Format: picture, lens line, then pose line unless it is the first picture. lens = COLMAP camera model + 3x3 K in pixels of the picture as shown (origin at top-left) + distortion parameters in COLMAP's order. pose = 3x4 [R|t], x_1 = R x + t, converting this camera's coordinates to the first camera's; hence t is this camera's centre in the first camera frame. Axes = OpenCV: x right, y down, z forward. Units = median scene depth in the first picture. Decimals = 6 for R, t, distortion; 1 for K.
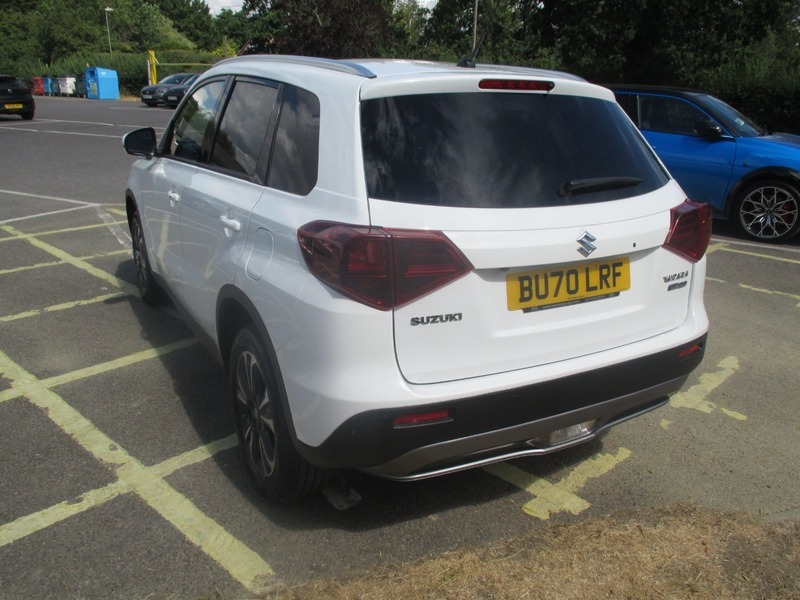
lens RADIAL K [[661.1, 0, 400.7], [0, 661.1, 328.2], [0, 0, 1]] dist [-0.031429, -0.001052]
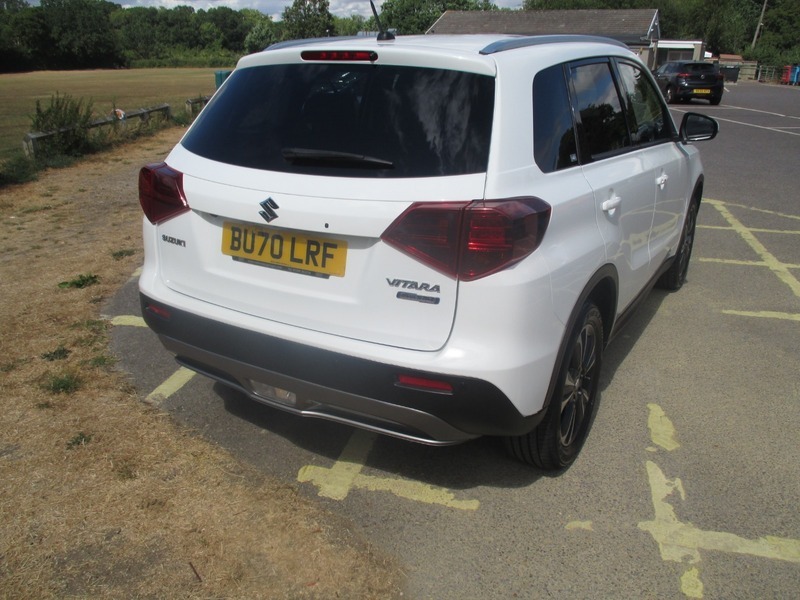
lens RADIAL K [[667.5, 0, 396.6], [0, 667.5, 336.5], [0, 0, 1]] dist [-0.027367, -0.003283]
pose [[0.490799, 0.315368, -0.812194, 1.093537], [-0.296754, 0.936963, 0.184490, -0.164016], [0.819179, 0.150474, 0.553447, 0.522412]]
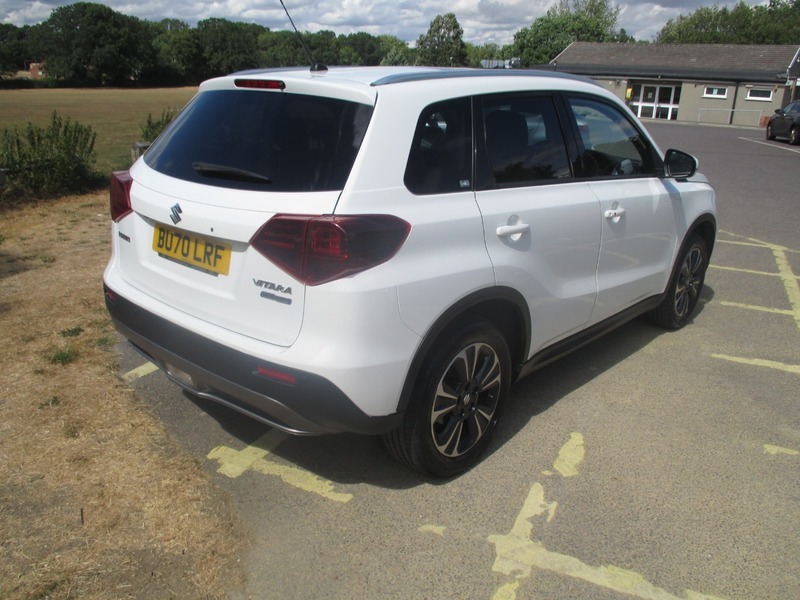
lens RADIAL K [[668.2, 0, 394.5], [0, 668.2, 336.3], [0, 0, 1]] dist [-0.026093, -0.008659]
pose [[0.315654, 0.324778, -0.891561, 1.321124], [-0.354346, 0.911970, 0.206758, -0.267072], [0.880228, 0.250658, 0.402951, 0.778061]]
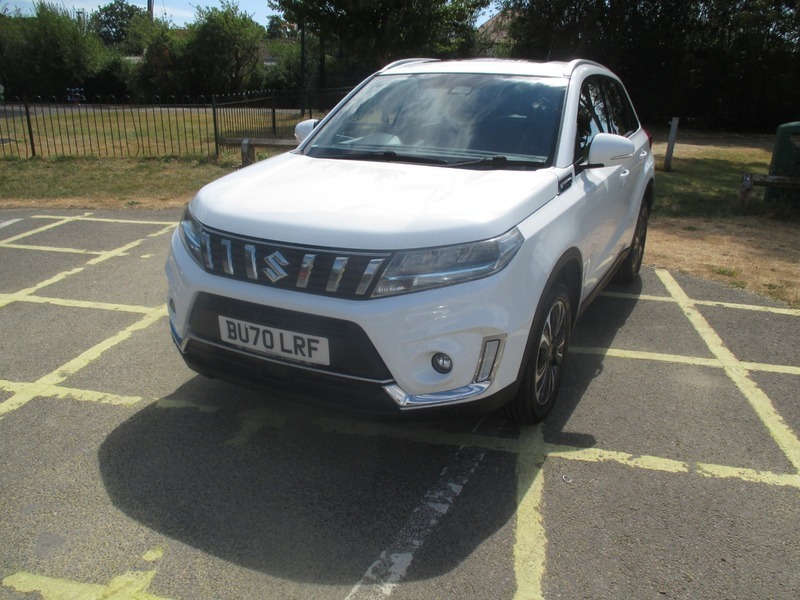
lens RADIAL K [[667.5, 0, 396.6], [0, 667.5, 336.5], [0, 0, 1]] dist [-0.027367, -0.003283]
pose [[-0.549489, -0.331155, 0.767071, -1.548379], [0.270373, 0.798217, 0.538282, -0.987521], [-0.790545, 0.503175, -0.349076, 2.559373]]
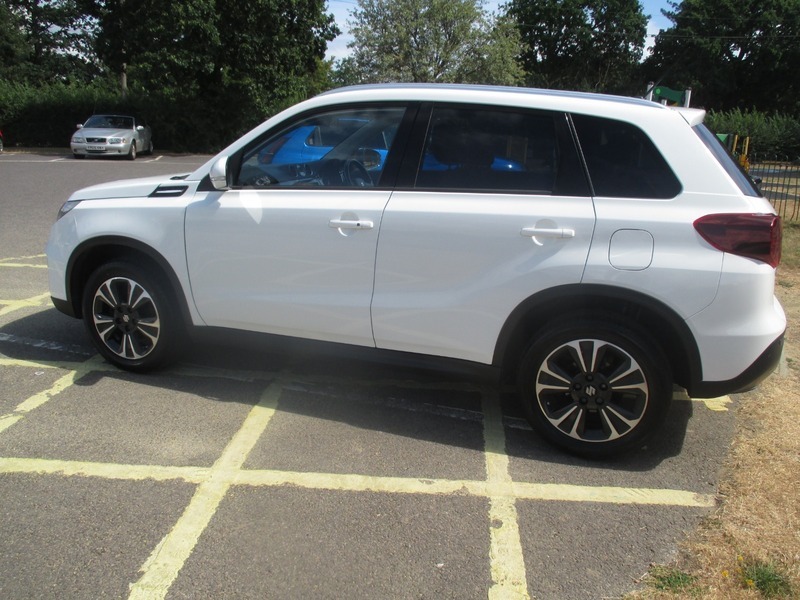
lens RADIAL K [[664.7, 0, 401.8], [0, 664.7, 329.9], [0, 0, 1]] dist [-0.030357, -0.002378]
pose [[0.763047, -0.193746, 0.616621, -1.223287], [0.215889, 0.975623, 0.039392, -0.098969], [-0.609222, 0.103063, 0.786274, 0.277544]]
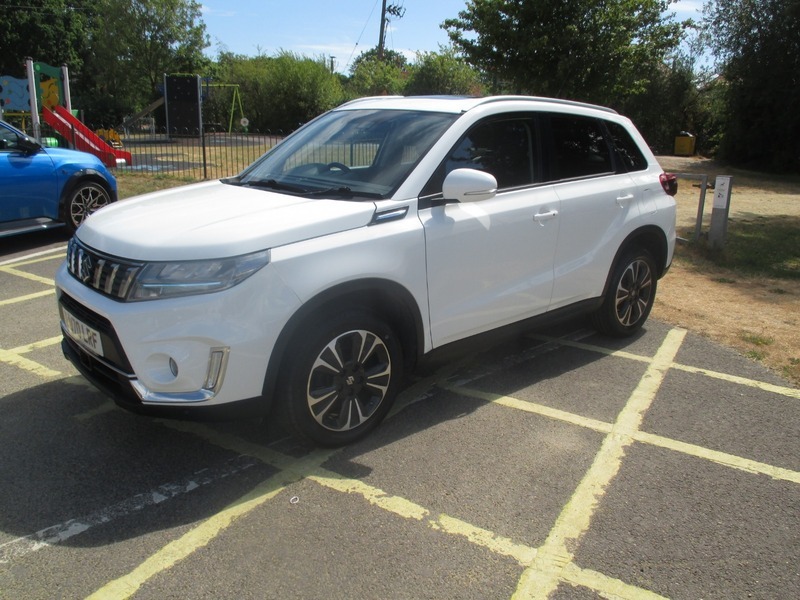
lens RADIAL K [[667.5, 0, 396.6], [0, 667.5, 336.5], [0, 0, 1]] dist [-0.027367, -0.003283]
pose [[-0.226074, -0.335975, 0.914337, -1.908643], [0.316956, 0.862189, 0.395182, -0.753526], [-0.921102, 0.379145, -0.088429, 1.903402]]
